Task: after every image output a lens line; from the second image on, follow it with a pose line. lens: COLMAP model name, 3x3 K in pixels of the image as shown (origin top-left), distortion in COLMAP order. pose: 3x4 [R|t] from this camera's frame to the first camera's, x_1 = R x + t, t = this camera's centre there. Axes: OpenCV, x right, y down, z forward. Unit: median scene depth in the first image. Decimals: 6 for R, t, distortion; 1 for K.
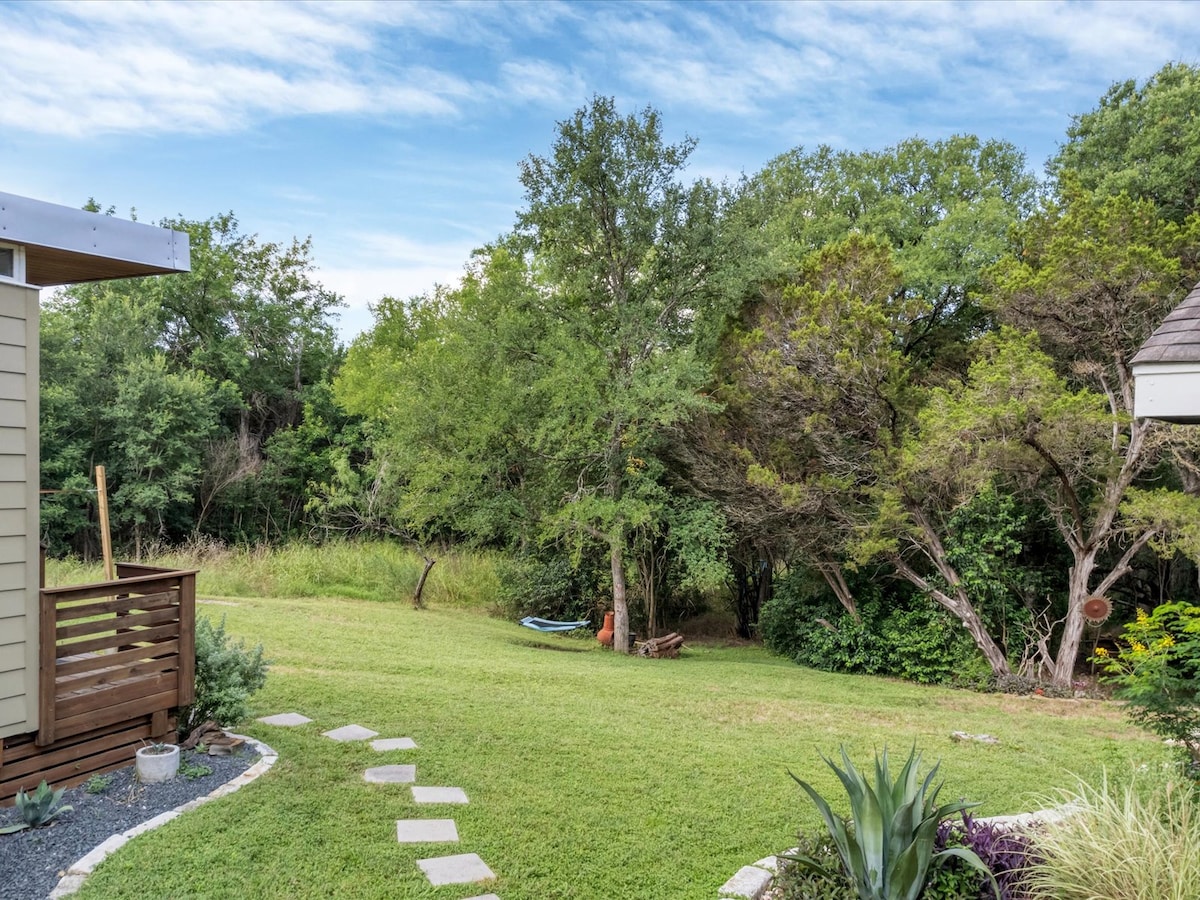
lens RADIAL K [[930.5, 0, 604.6], [0, 930.5, 520.1], [0, 0, 1]] dist [-0.065898, 0.058122]
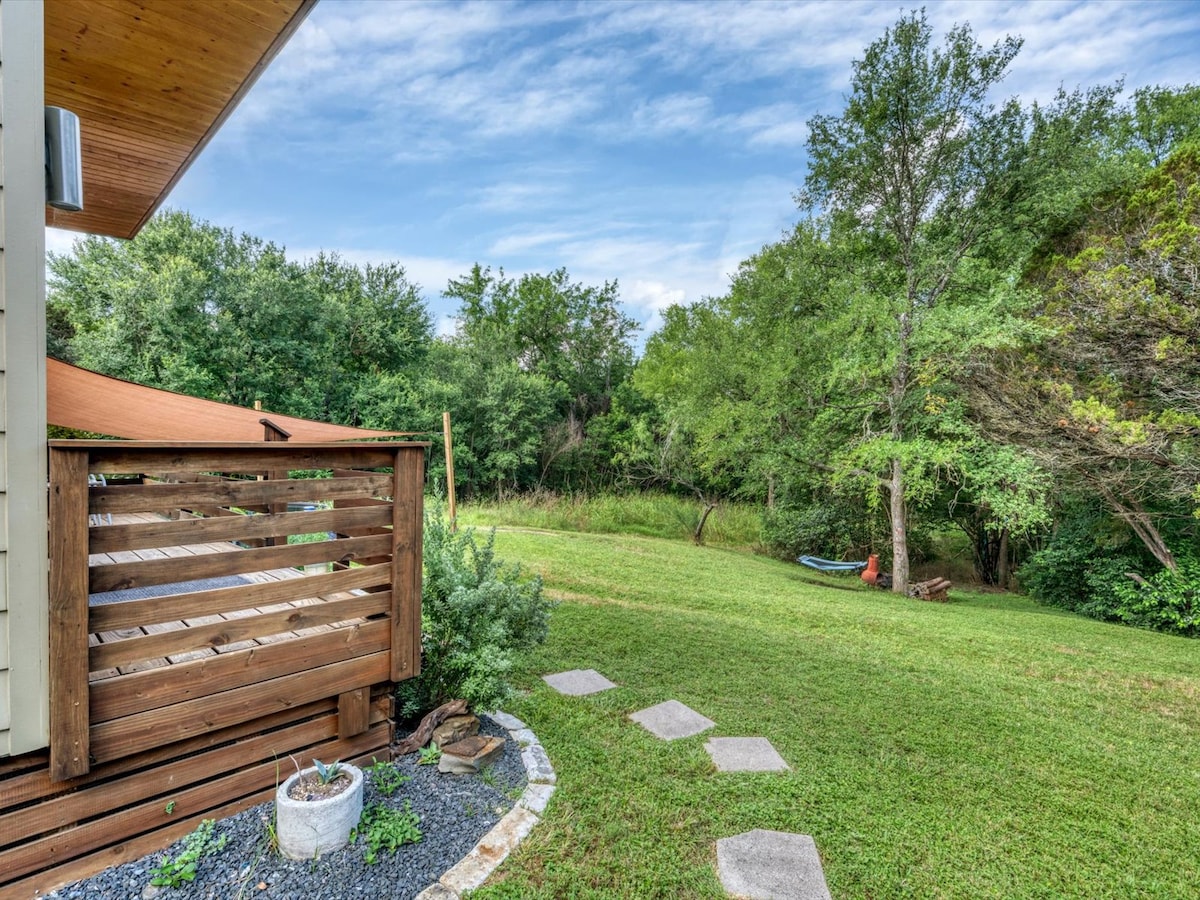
lens RADIAL K [[552.7, 0, 607.2], [0, 552.7, 474.9], [0, 0, 1]] dist [0.001618, -0.000096]
pose [[0.948403, -0.000706, -0.317068, -0.089865], [-0.012112, 0.999187, -0.038455, 0.034143], [0.316837, 0.040311, 0.947623, 0.281149]]
